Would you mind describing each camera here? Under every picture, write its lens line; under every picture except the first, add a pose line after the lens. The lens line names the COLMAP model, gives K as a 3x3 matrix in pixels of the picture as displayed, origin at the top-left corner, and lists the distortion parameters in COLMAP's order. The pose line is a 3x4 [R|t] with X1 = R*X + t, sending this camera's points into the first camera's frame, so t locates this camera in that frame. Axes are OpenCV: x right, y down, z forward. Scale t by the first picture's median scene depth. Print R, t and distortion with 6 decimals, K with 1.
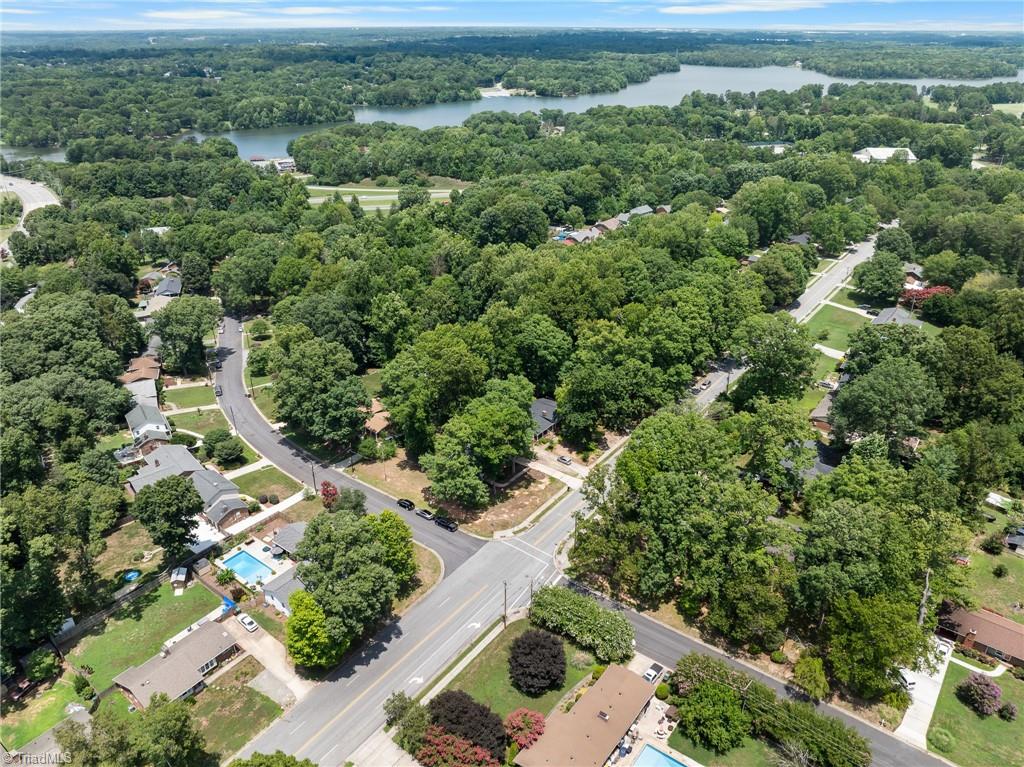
lens RADIAL K [[736.1, 0, 514.4], [0, 736.1, 382.1], [0, 0, 1]] dist [-0.050538, 0.013759]
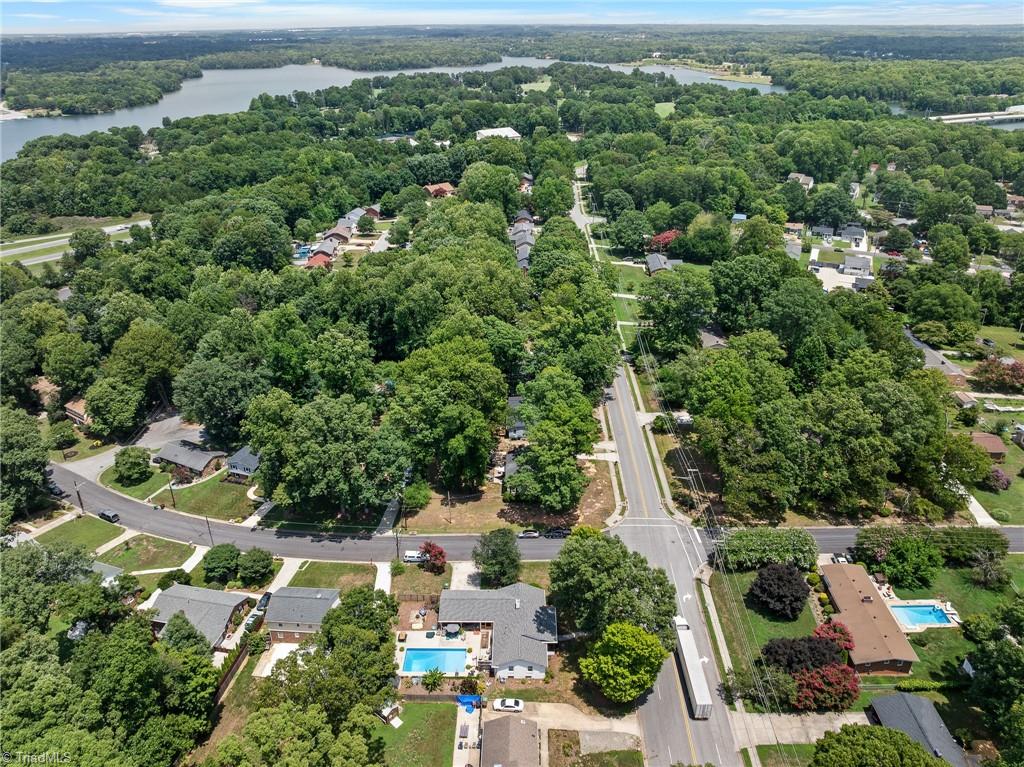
lens RADIAL K [[736.1, 0, 515.0], [0, 736.1, 385.5], [0, 0, 1]] dist [-0.050538, 0.013759]
pose [[0.803121, -0.271958, 0.530127, -0.183337], [0.269728, 0.959309, 0.083502, -0.028679], [-0.531265, 0.075928, 0.843796, 0.055910]]
